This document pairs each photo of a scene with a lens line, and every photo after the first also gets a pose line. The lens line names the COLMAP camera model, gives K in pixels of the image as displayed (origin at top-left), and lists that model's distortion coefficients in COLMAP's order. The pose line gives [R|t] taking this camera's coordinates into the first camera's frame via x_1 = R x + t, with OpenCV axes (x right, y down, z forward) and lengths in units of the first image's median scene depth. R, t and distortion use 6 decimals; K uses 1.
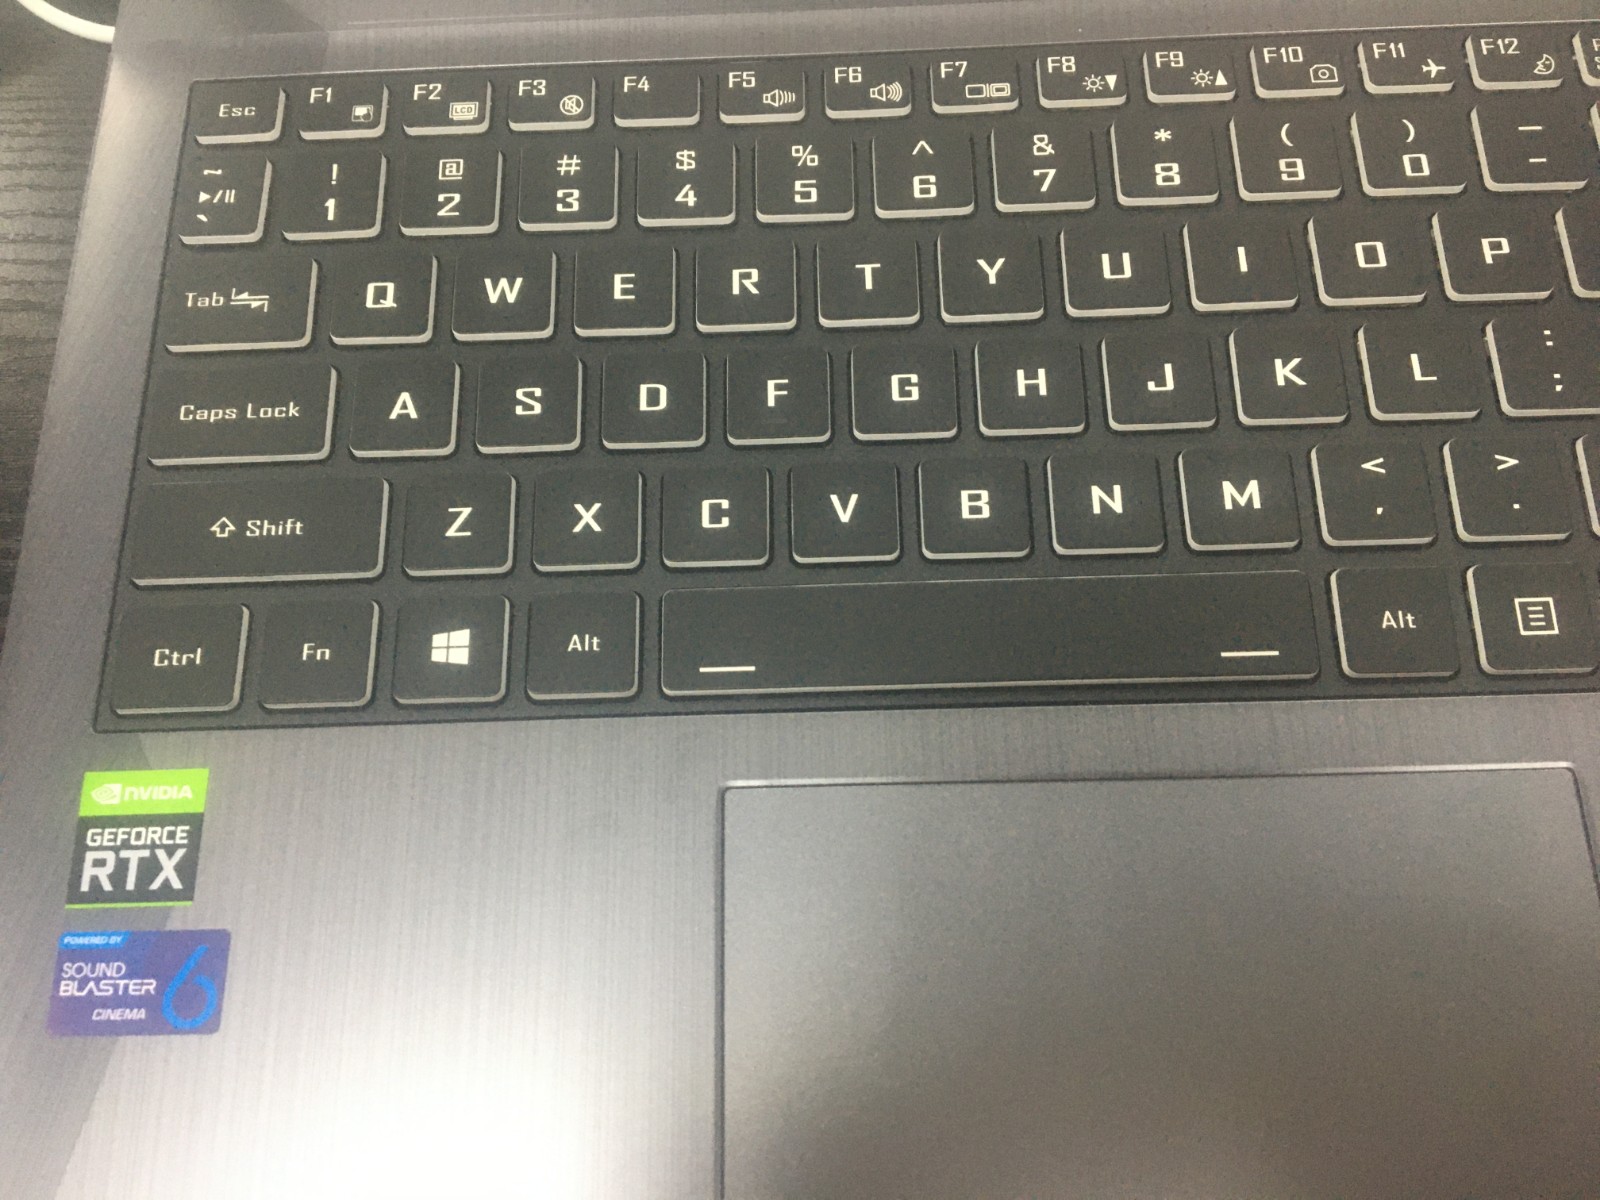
lens RADIAL K [[1336.2, 0, 796.2], [0, 1336.2, 606.6], [0, 0, 1]] dist [0.059825, -0.082977]
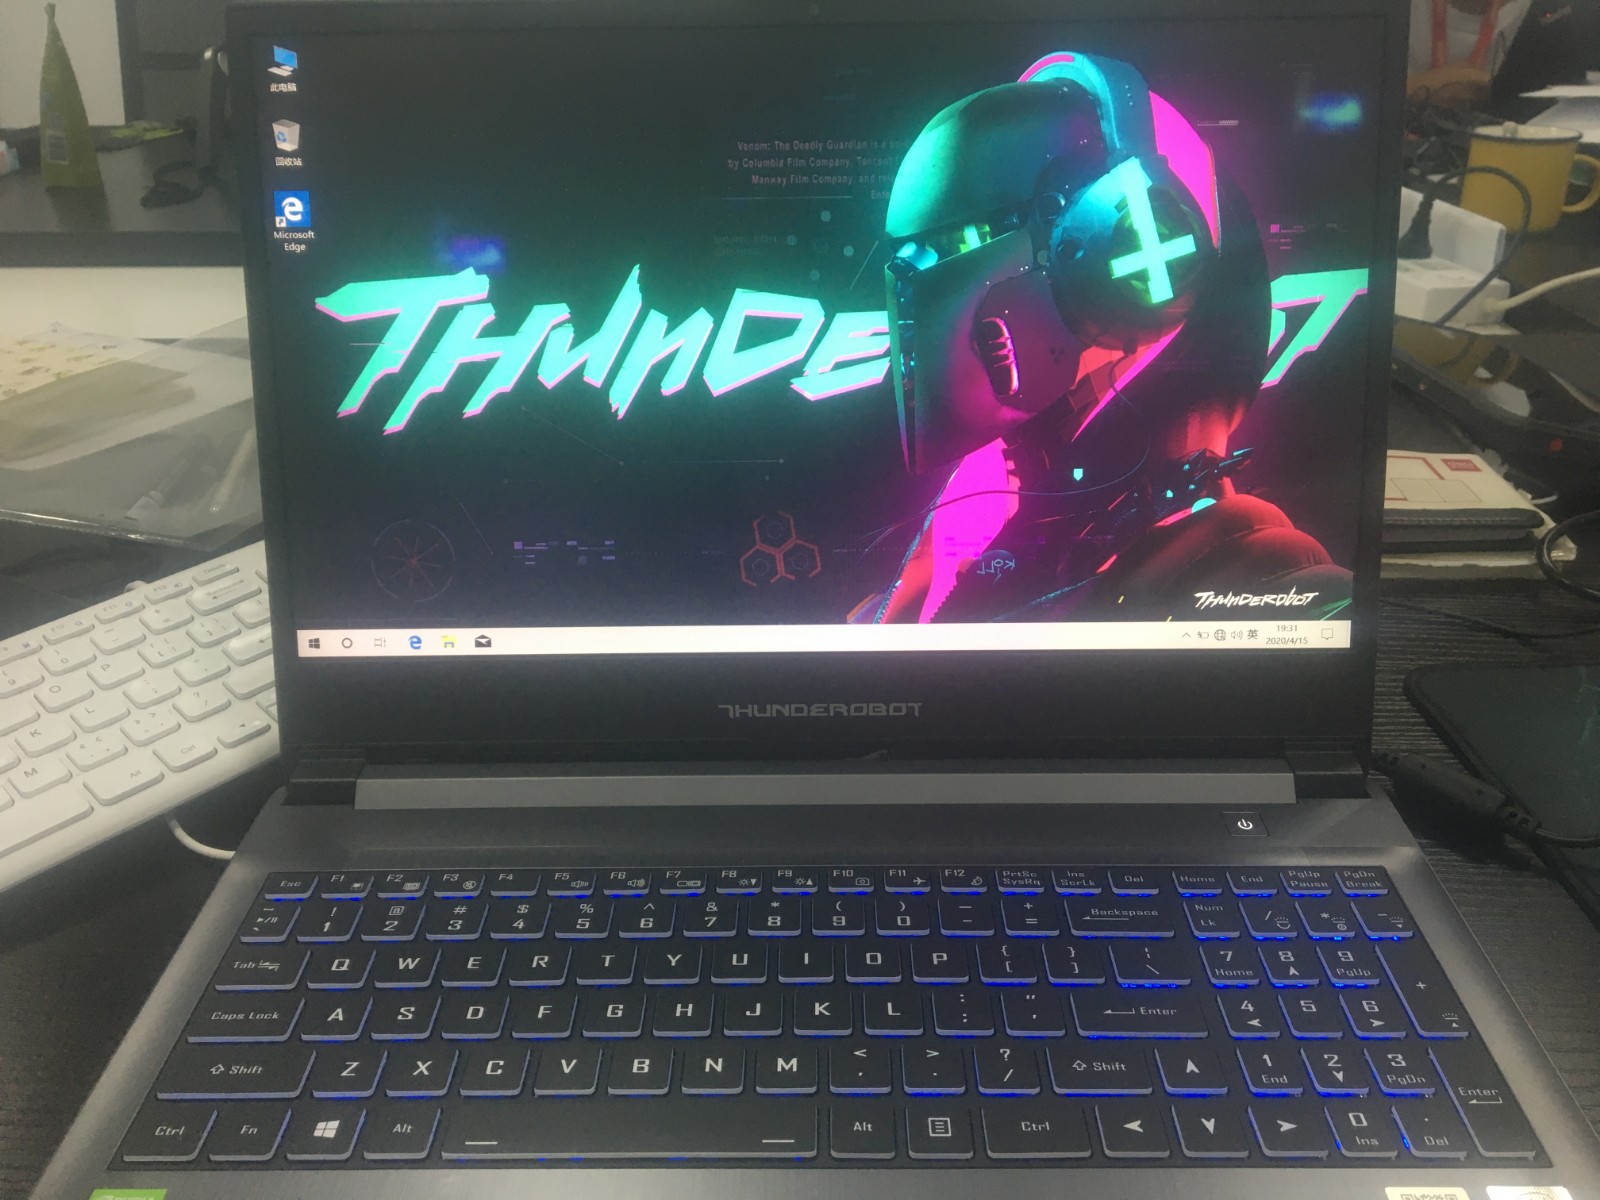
lens RADIAL K [[1336.2, 0, 804.8], [0, 1336.2, 599.9], [0, 0, 1]] dist [0.059825, -0.082977]
pose [[0.999412, 0.032784, -0.010017, 0.330174], [-0.030752, 0.728290, -0.684579, 0.654255], [-0.015148, 0.684485, 0.728870, -0.698515]]
